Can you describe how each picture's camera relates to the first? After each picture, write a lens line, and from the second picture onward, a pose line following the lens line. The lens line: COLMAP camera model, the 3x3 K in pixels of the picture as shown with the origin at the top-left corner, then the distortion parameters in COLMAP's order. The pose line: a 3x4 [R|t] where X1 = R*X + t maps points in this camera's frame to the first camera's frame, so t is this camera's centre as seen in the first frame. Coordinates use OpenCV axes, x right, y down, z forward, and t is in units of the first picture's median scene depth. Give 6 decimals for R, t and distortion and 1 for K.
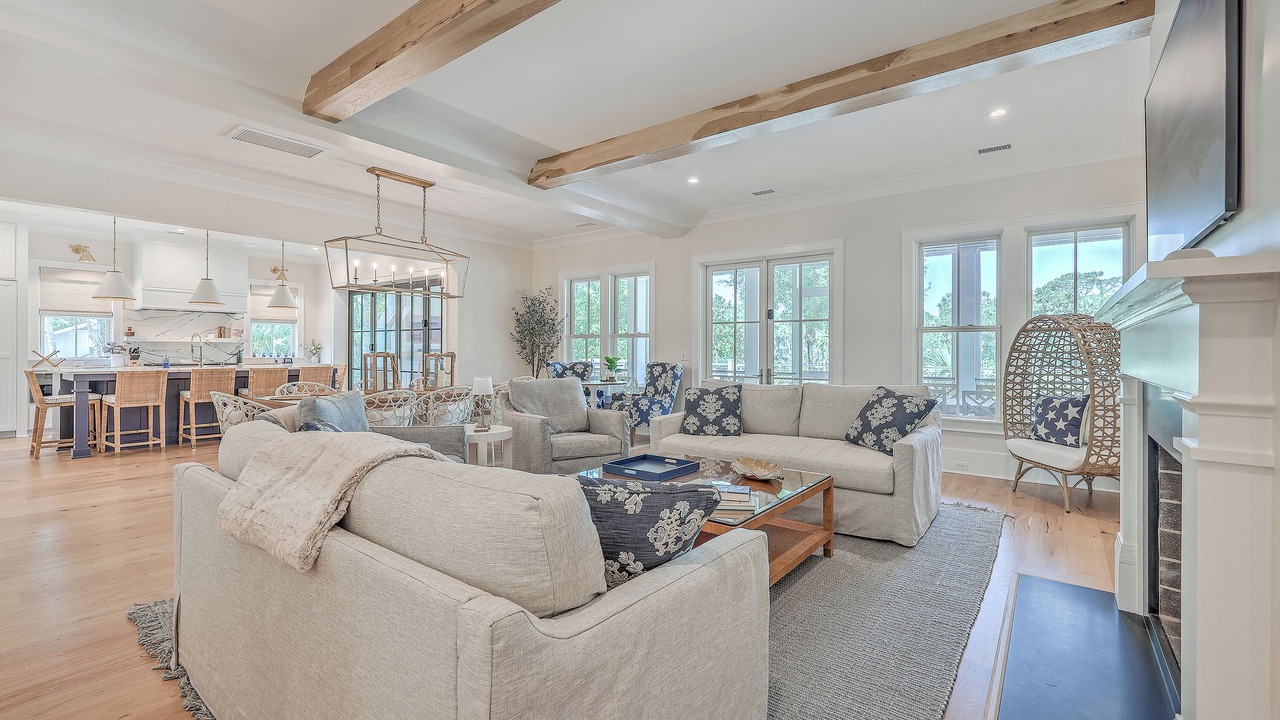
lens RADIAL K [[541.7, 0, 643.4], [0, 541.7, 353.0], [0, 0, 1]] dist [0.000760, 0.000031]
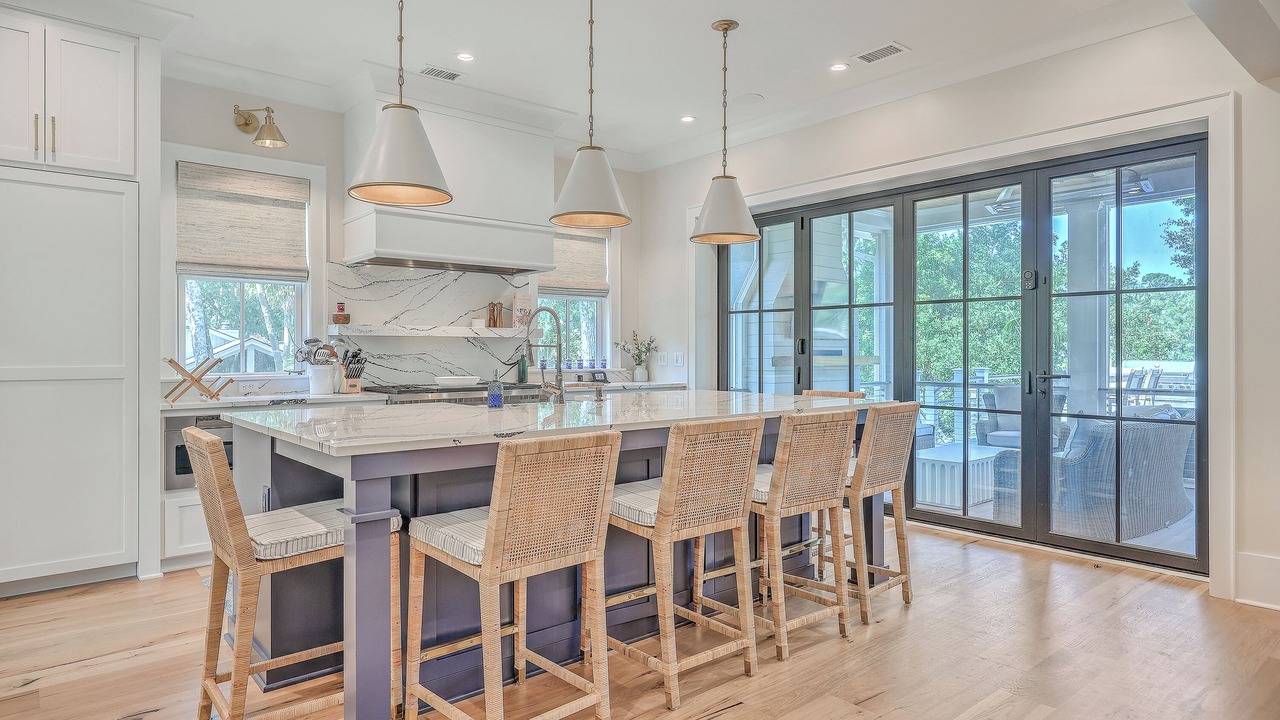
lens RADIAL K [[733.6, 0, 643.5], [0, 733.6, 355.3], [0, 0, 1]] dist [0.001017, -0.000063]
pose [[0.974919, -0.005117, -0.222500, -0.577125], [0.004957, 0.999987, -0.001279, -0.003830], [0.222504, 0.000144, 0.974932, 0.476666]]
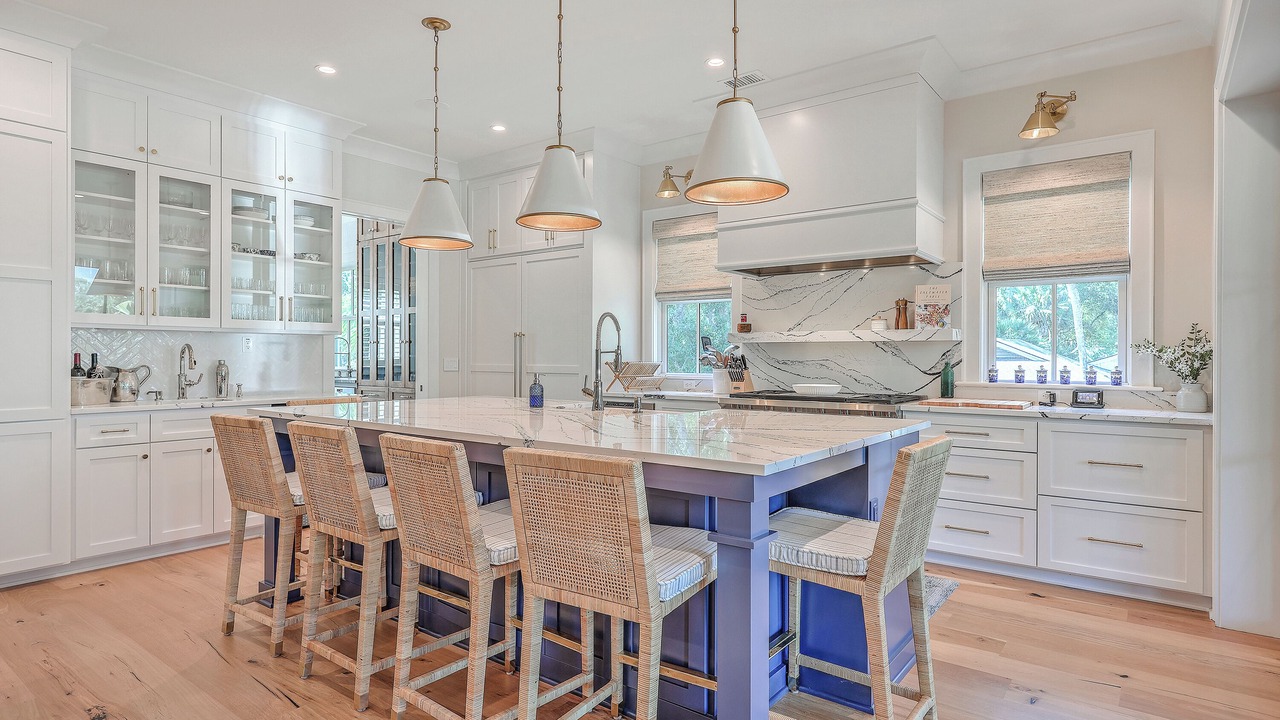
lens RADIAL K [[673.2, 0, 648.1], [0, 673.2, 355.9], [0, 0, 1]] dist [0.002311, 0.000202]
pose [[-0.002217, -0.002391, -0.999995, -0.338936], [-0.005149, 0.999984, -0.002379, -0.008182], [0.999984, 0.005144, -0.002229, 0.912440]]
